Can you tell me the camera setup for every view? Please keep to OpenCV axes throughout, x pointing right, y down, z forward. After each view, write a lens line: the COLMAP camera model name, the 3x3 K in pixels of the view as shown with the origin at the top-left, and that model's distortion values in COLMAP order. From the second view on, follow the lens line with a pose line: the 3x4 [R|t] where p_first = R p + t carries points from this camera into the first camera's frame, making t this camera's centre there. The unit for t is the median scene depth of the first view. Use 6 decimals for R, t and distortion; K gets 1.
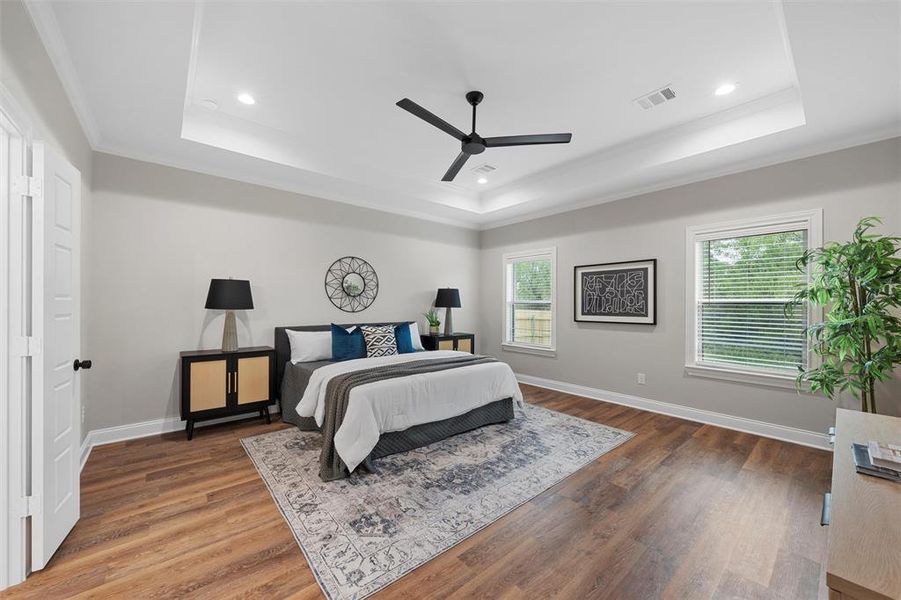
lens RADIAL K [[337.1, 0, 452.0], [0, 337.1, 303.1], [0, 0, 1]] dist [-0.000066, 0.000046]
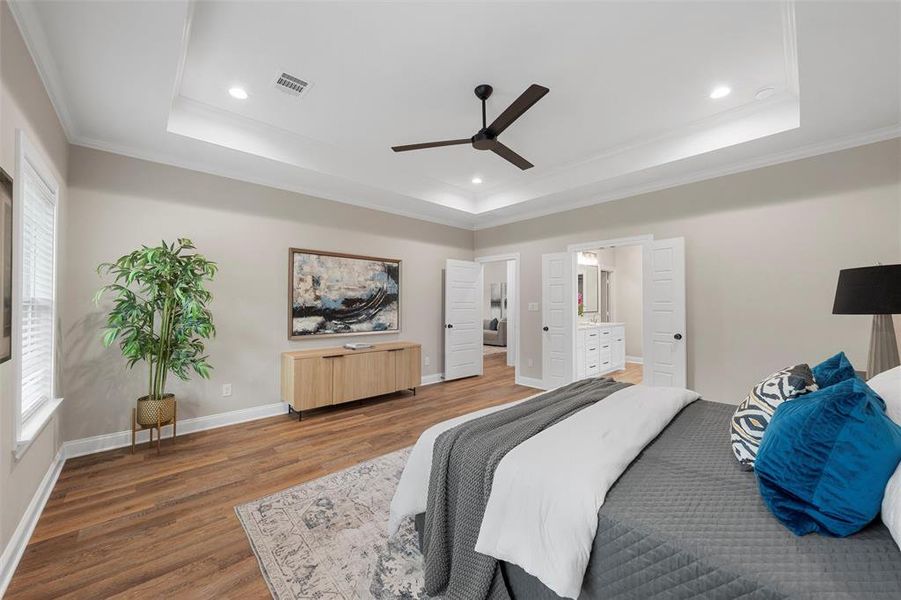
lens RADIAL K [[337.1, 0, 452.0], [0, 337.1, 303.1], [0, 0, 1]] dist [-0.000066, 0.000046]
pose [[-0.999009, -0.002489, -0.044434, 0.189425], [-0.001937, 0.999920, -0.012464, 0.012775], [0.044461, -0.012365, -0.998935, 1.862562]]
